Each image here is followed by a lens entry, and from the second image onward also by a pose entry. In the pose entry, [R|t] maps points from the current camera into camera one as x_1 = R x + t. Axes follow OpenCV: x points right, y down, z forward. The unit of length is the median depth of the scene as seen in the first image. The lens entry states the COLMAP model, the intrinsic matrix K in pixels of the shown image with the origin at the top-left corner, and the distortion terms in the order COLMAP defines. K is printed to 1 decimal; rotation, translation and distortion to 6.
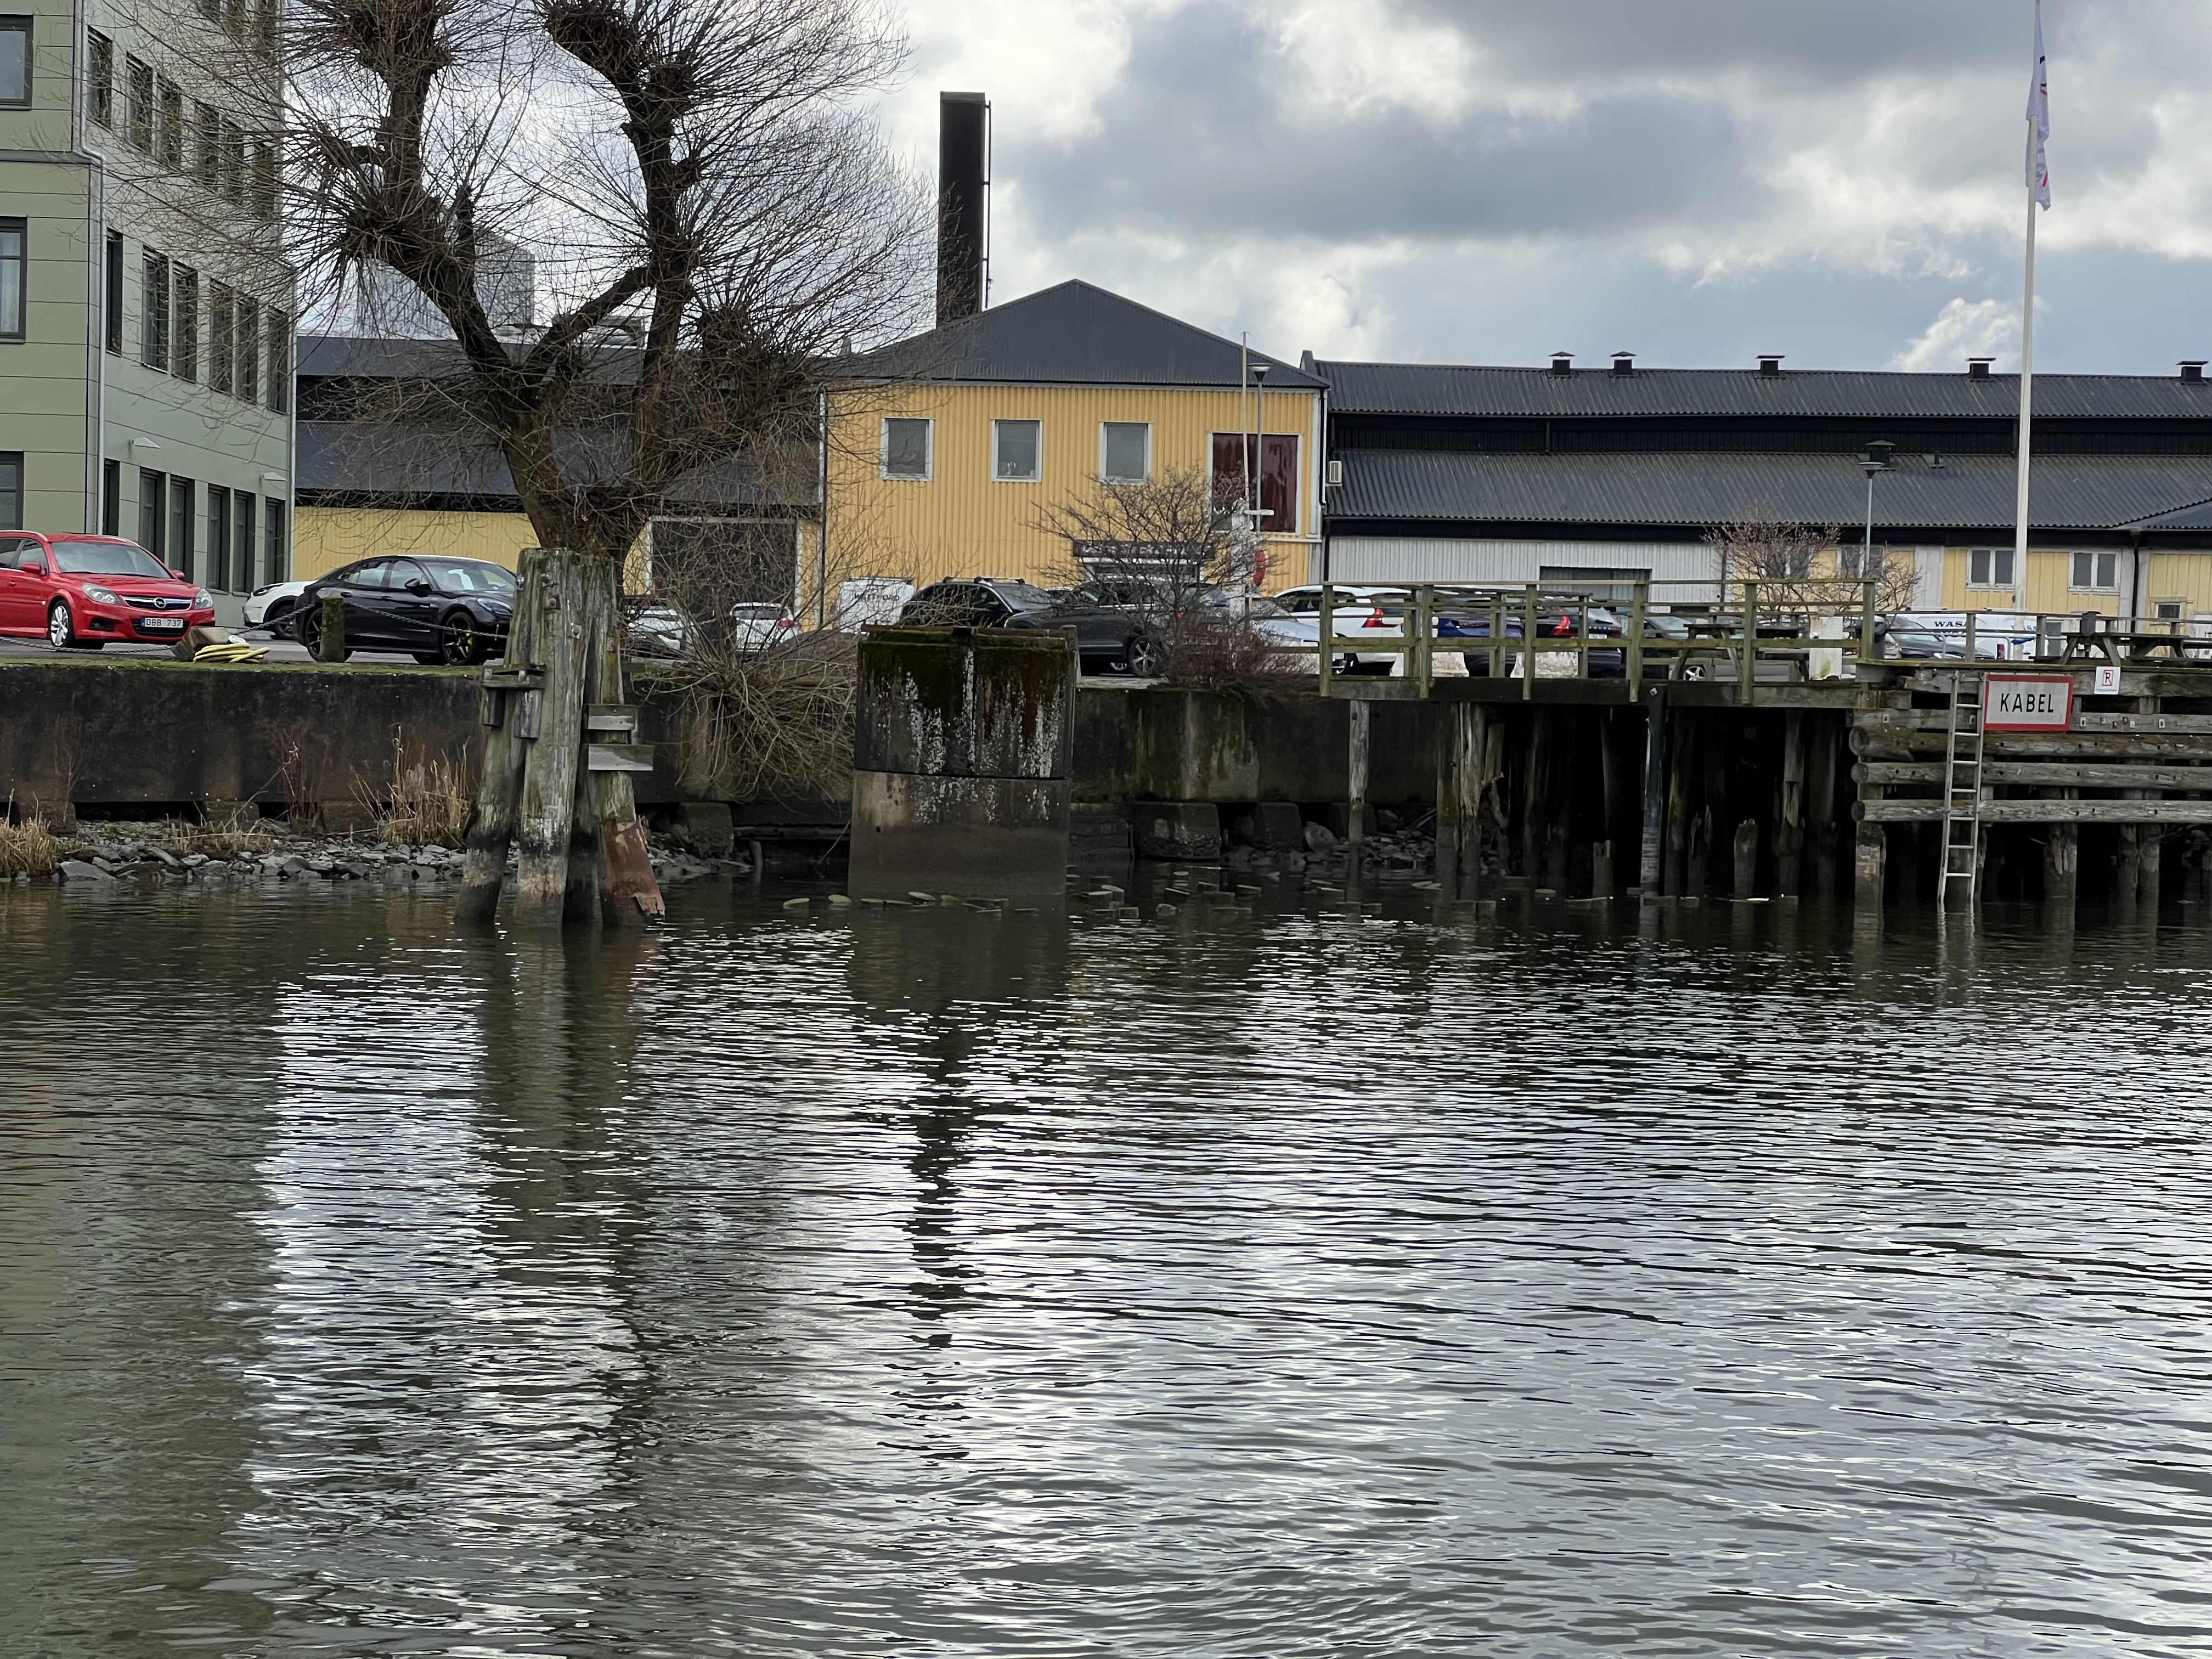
lens RADIAL K [[4774.5, 0, 1106.0], [0, 4774.5, 829.5], [0, 0, 1]] dist [-0.022592, 0.136350]
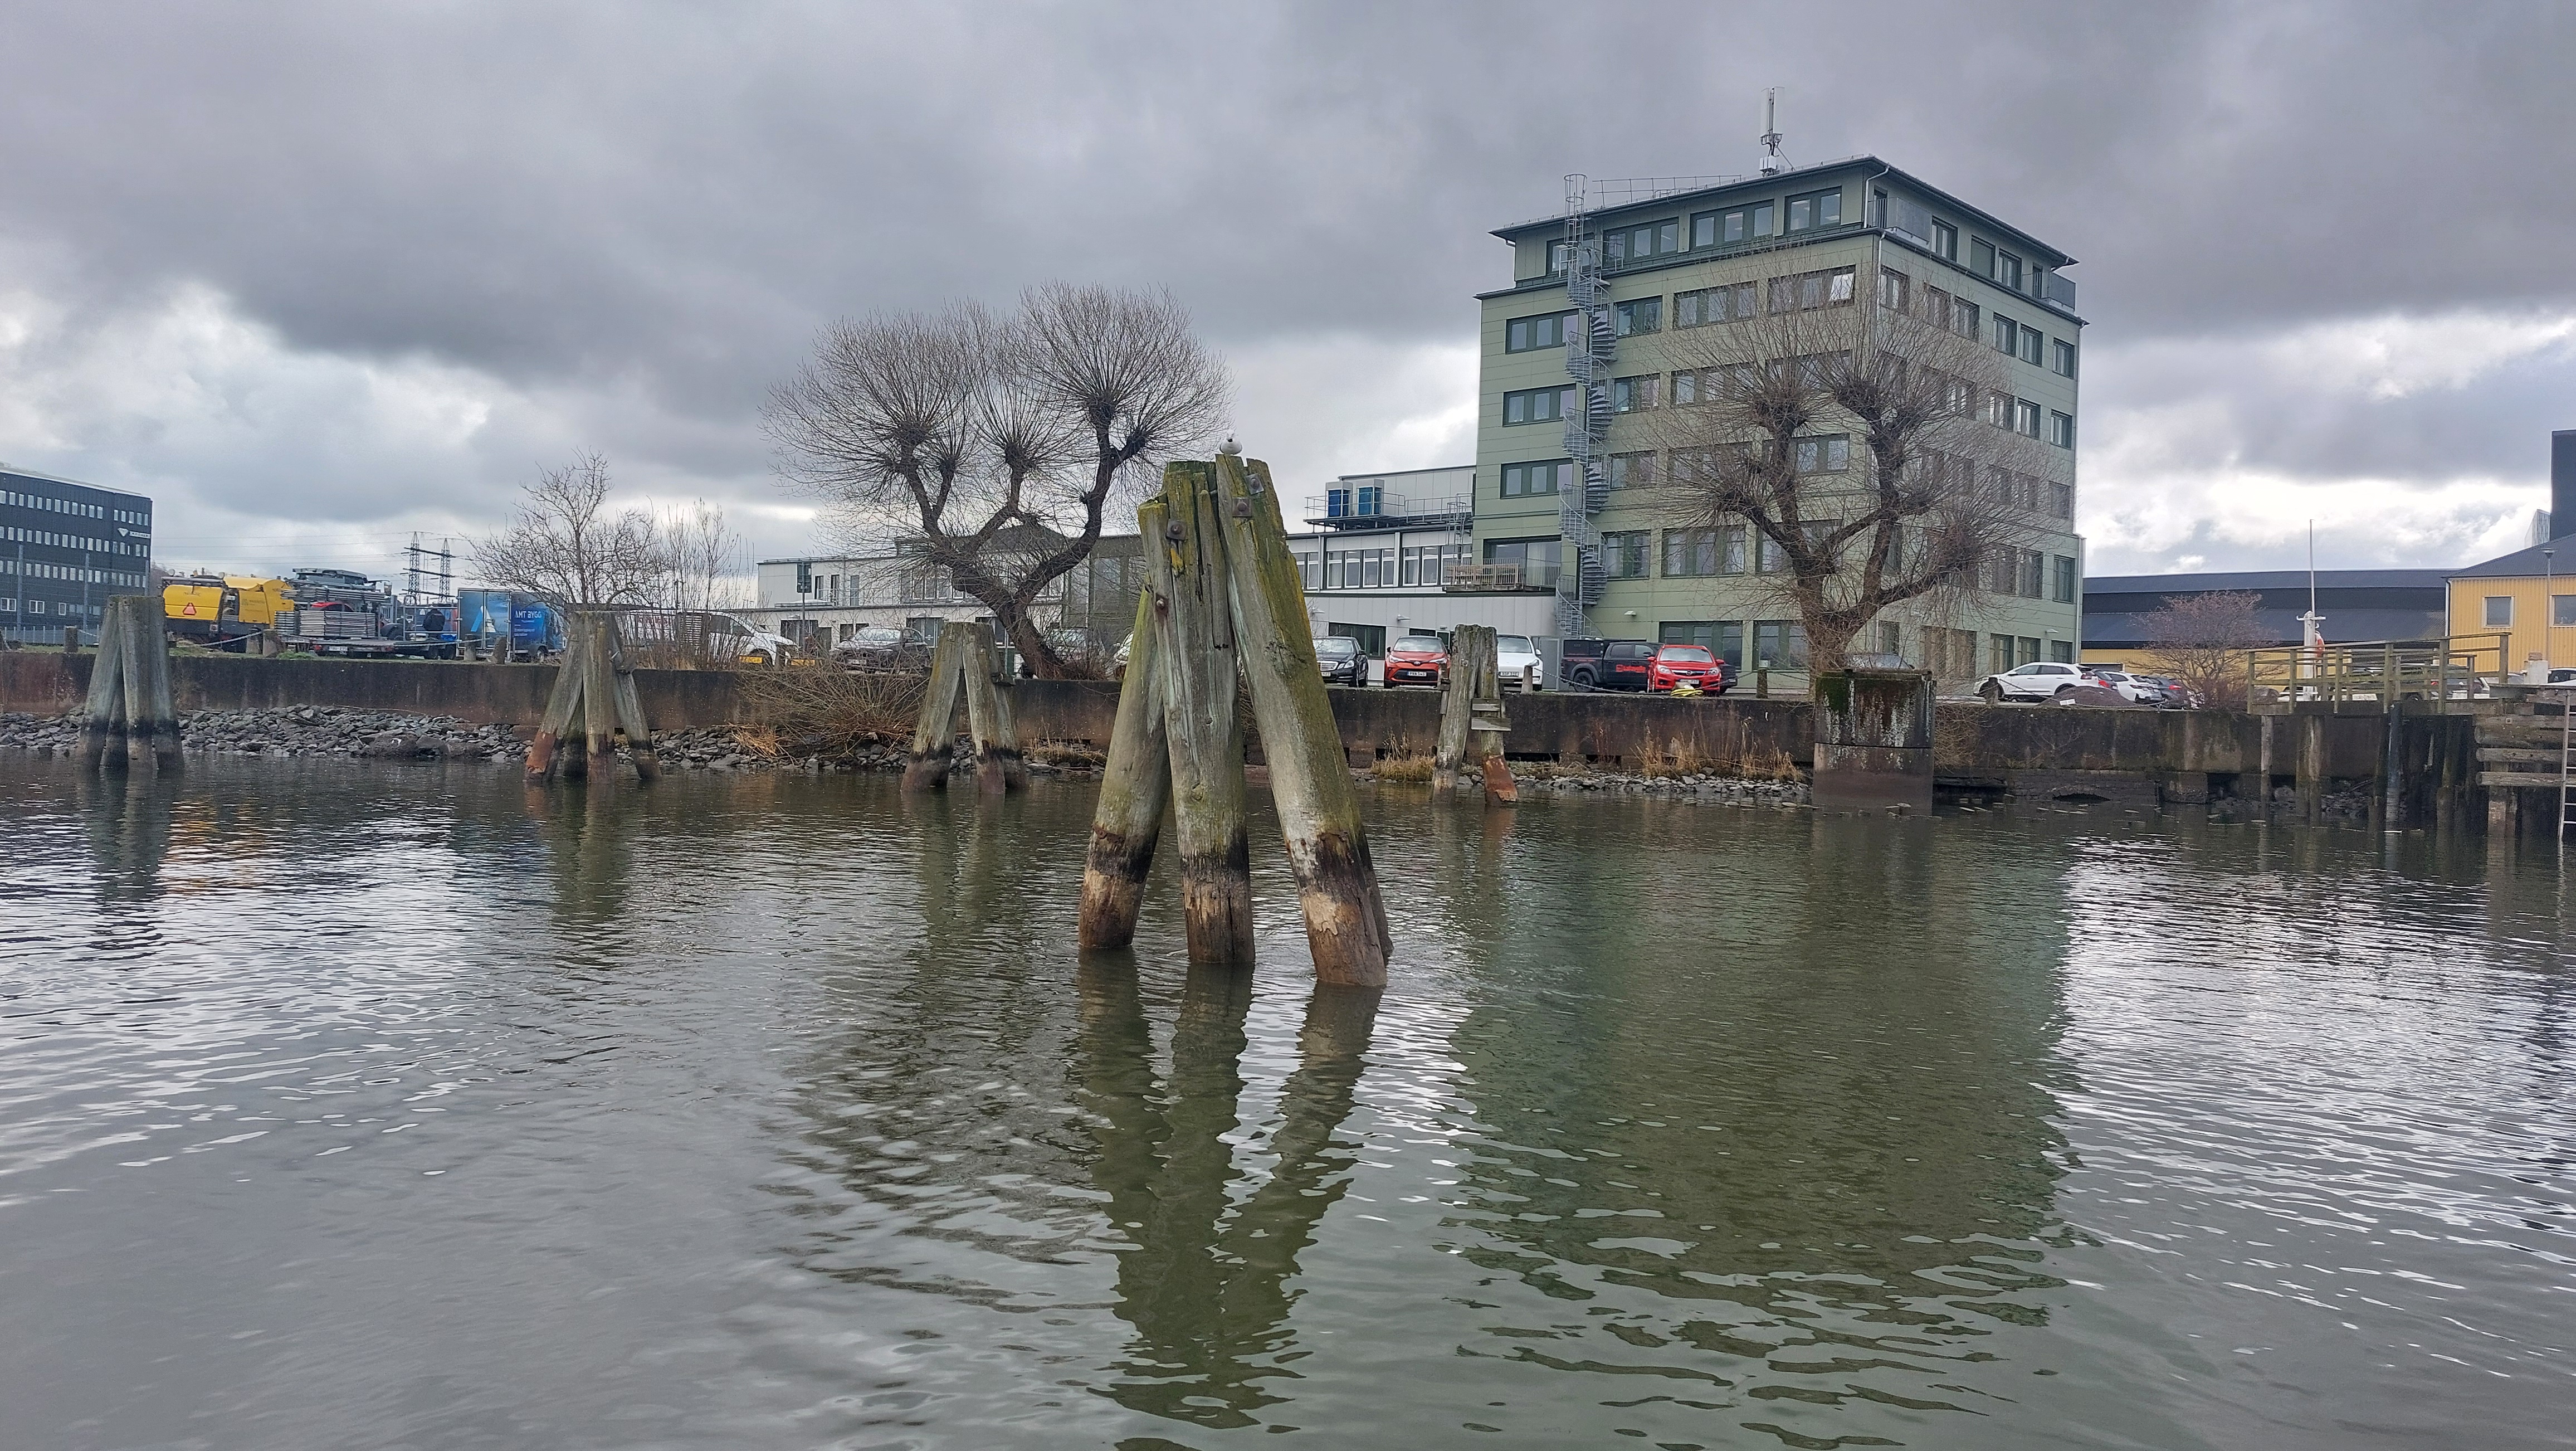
lens RADIAL K [[1805.7, 0, 1288.0], [0, 1805.7, 725.5], [0, 0, 1]] dist [0.104431, -0.128054]
pose [[0.732640, 0.004454, -0.680602, 0.275212], [-0.030910, 0.999165, -0.026734, 0.006837], [0.679914, 0.040623, 0.732166, 0.274168]]
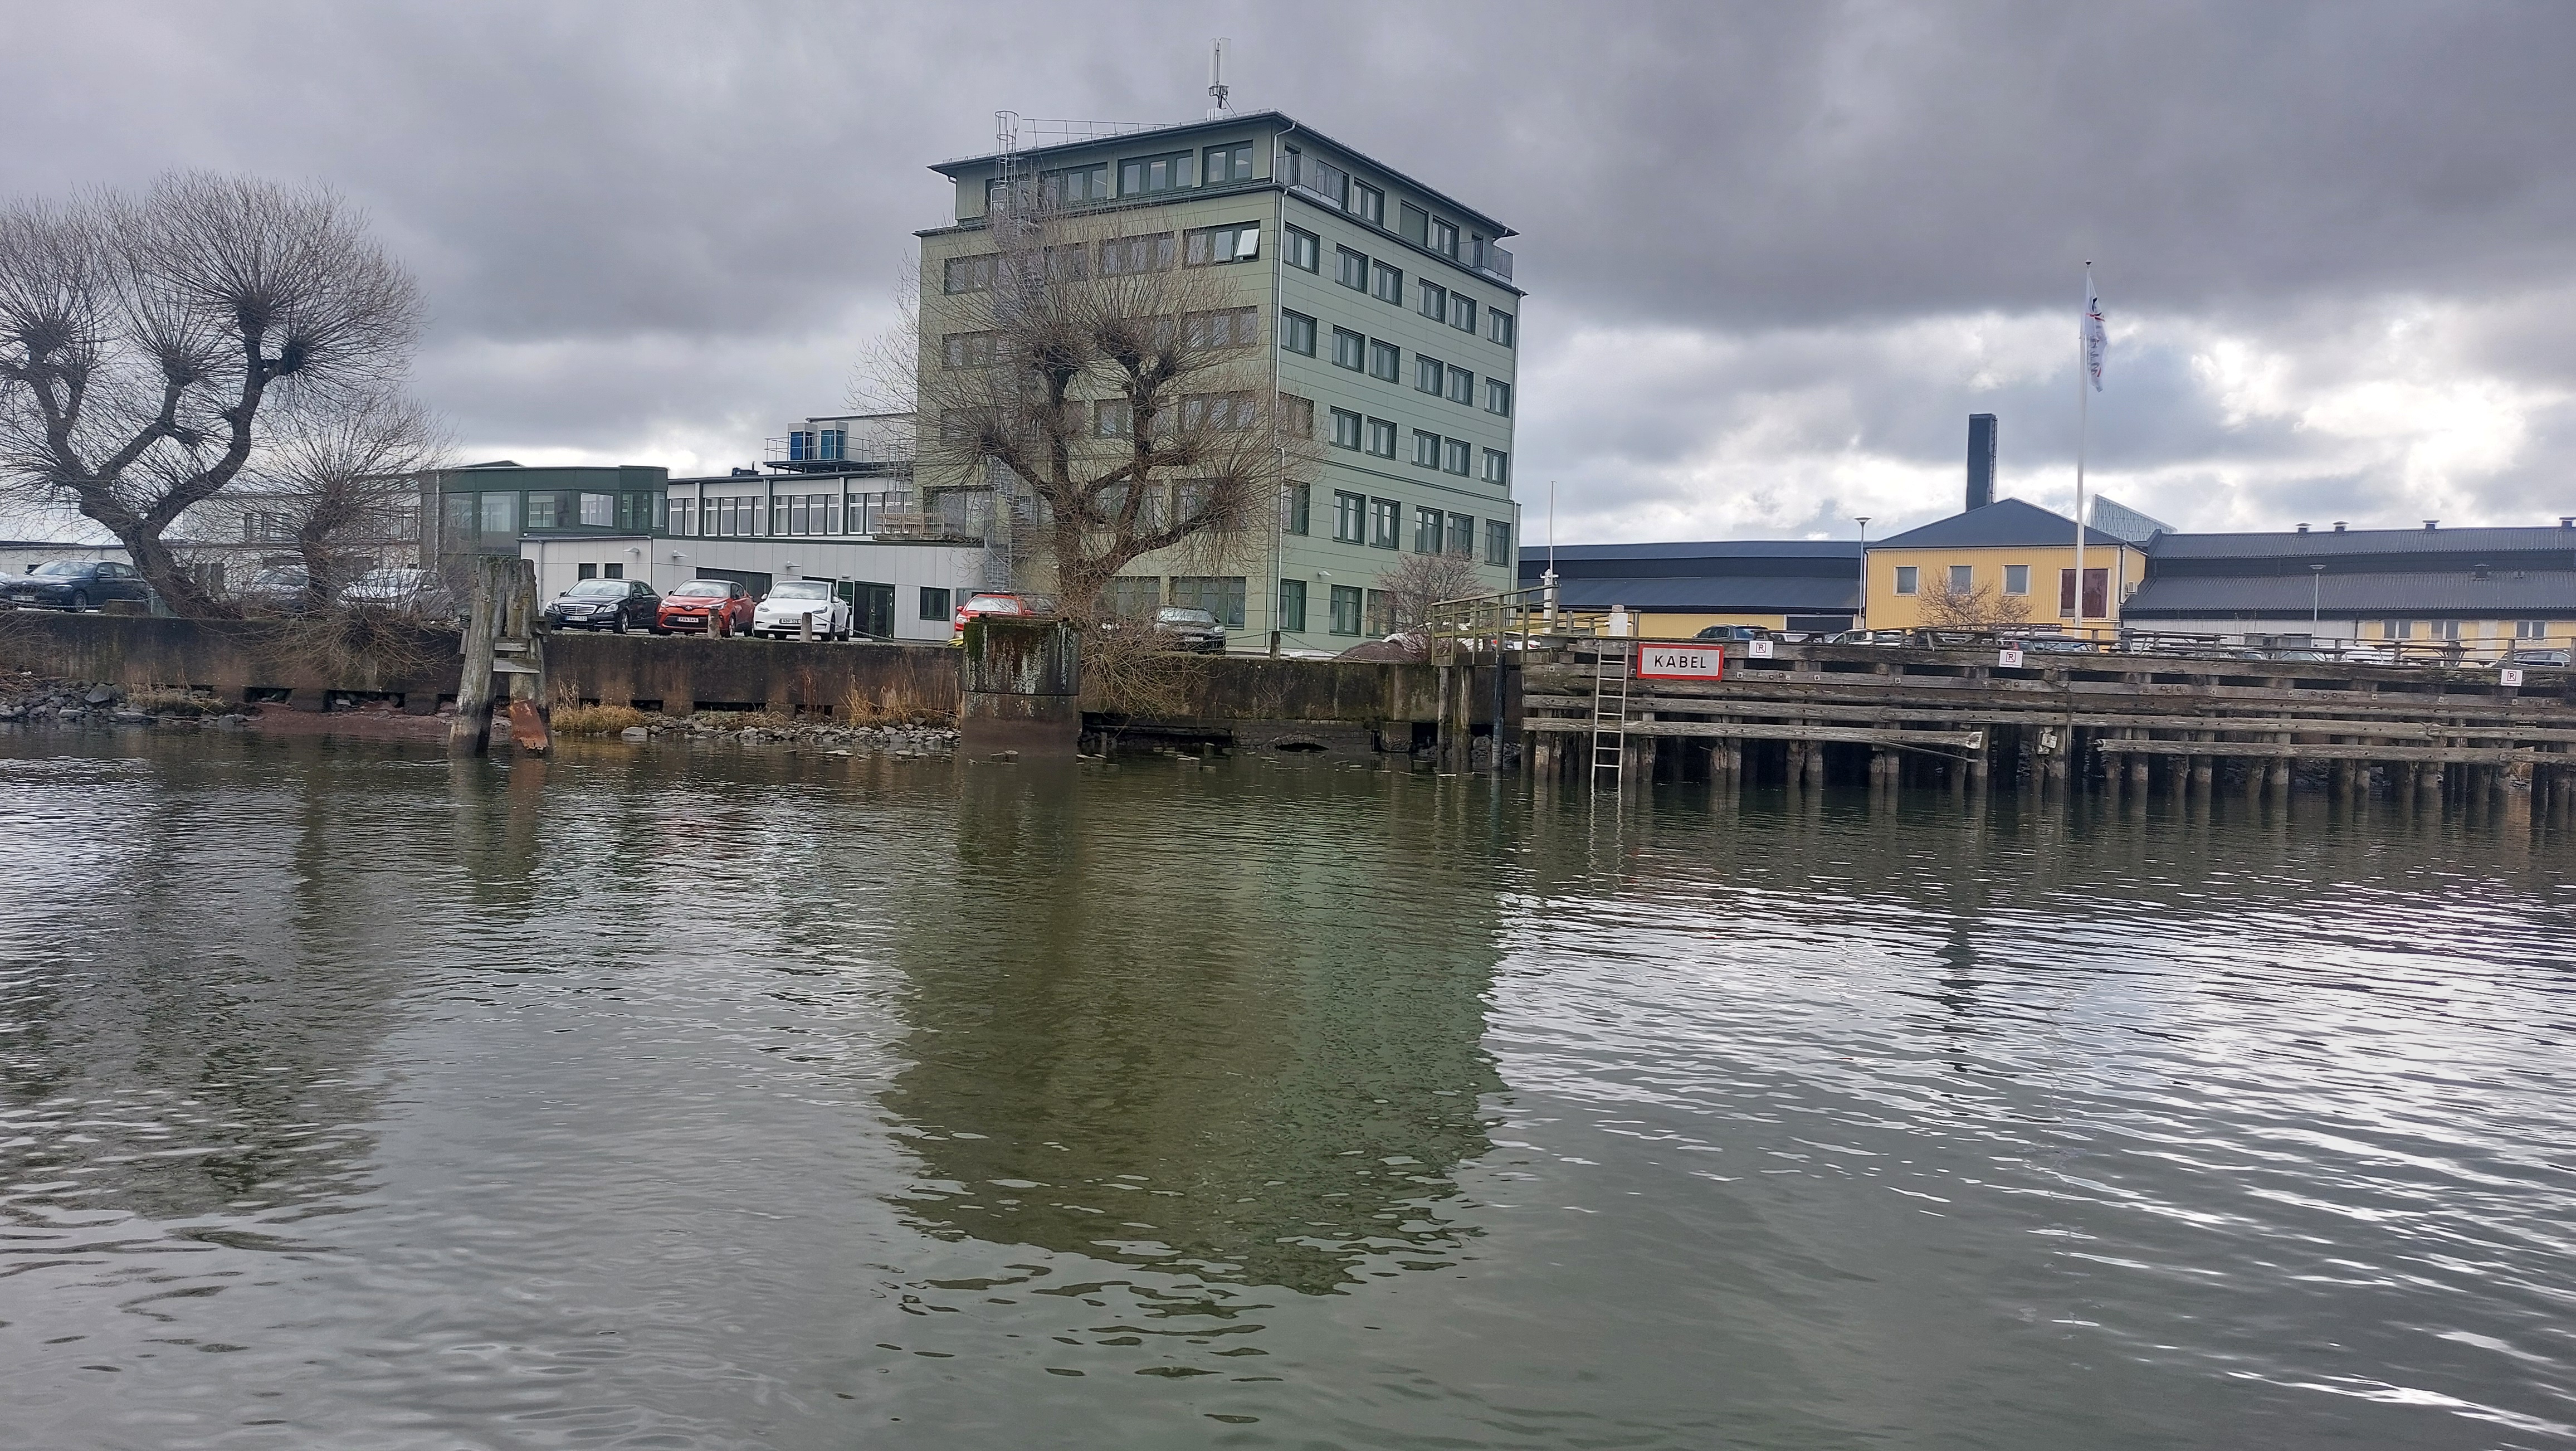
lens RADIAL K [[1839.6, 0, 1288.0], [0, 1839.6, 725.5], [0, 0, 1]] dist [0.079077, -0.089326]
pose [[0.845990, 0.018612, -0.532874, 0.416020], [-0.029559, 0.999491, -0.012018, 0.006508], [0.532379, 0.025918, 0.846109, 0.401390]]
